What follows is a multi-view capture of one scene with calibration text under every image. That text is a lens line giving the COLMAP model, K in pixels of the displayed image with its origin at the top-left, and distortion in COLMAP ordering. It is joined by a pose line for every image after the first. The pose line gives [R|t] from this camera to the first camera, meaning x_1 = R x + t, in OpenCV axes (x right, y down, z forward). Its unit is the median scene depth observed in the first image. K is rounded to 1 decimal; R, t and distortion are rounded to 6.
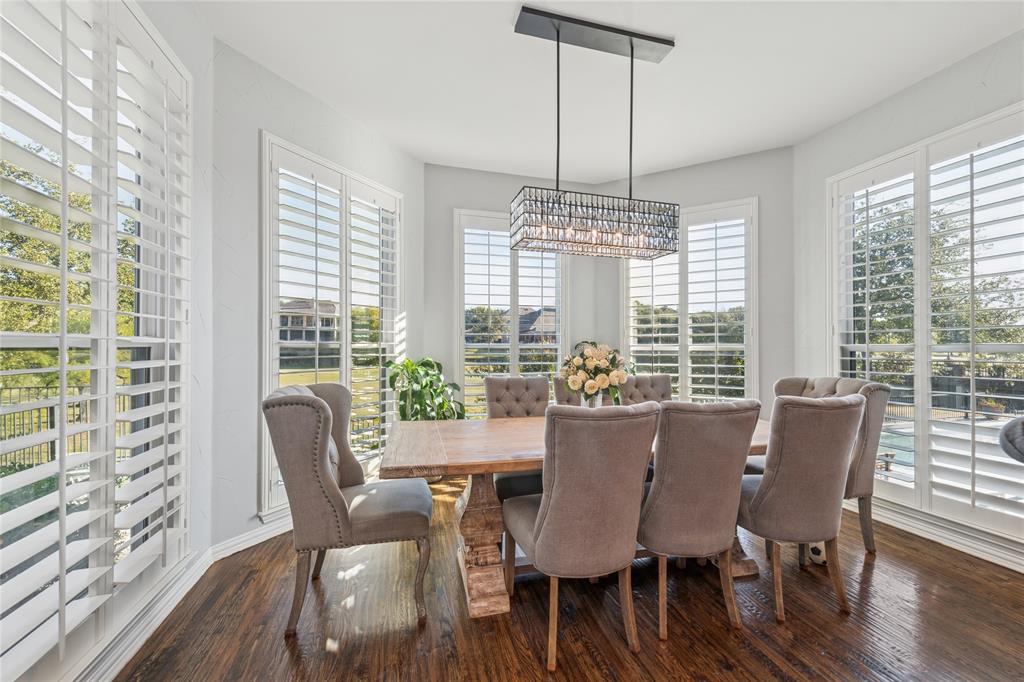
lens RADIAL K [[401.3, 0, 512.0], [0, 401.3, 341.0], [0, 0, 1]] dist [0.001570, 0.000022]
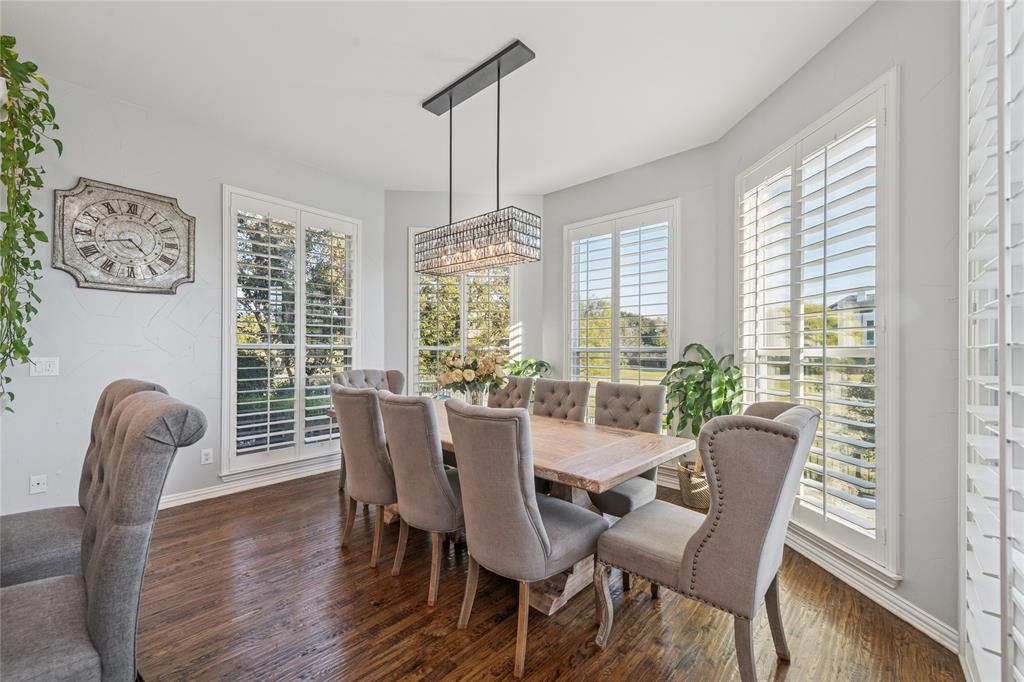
lens RADIAL K [[401.3, 0, 512.0], [0, 401.3, 341.0], [0, 0, 1]] dist [0.001570, 0.000022]
pose [[0.529604, -0.003107, -0.848239, 0.770659], [-0.004035, 0.999973, -0.006182, -0.005659], [0.848236, 0.006696, 0.529577, 0.315423]]
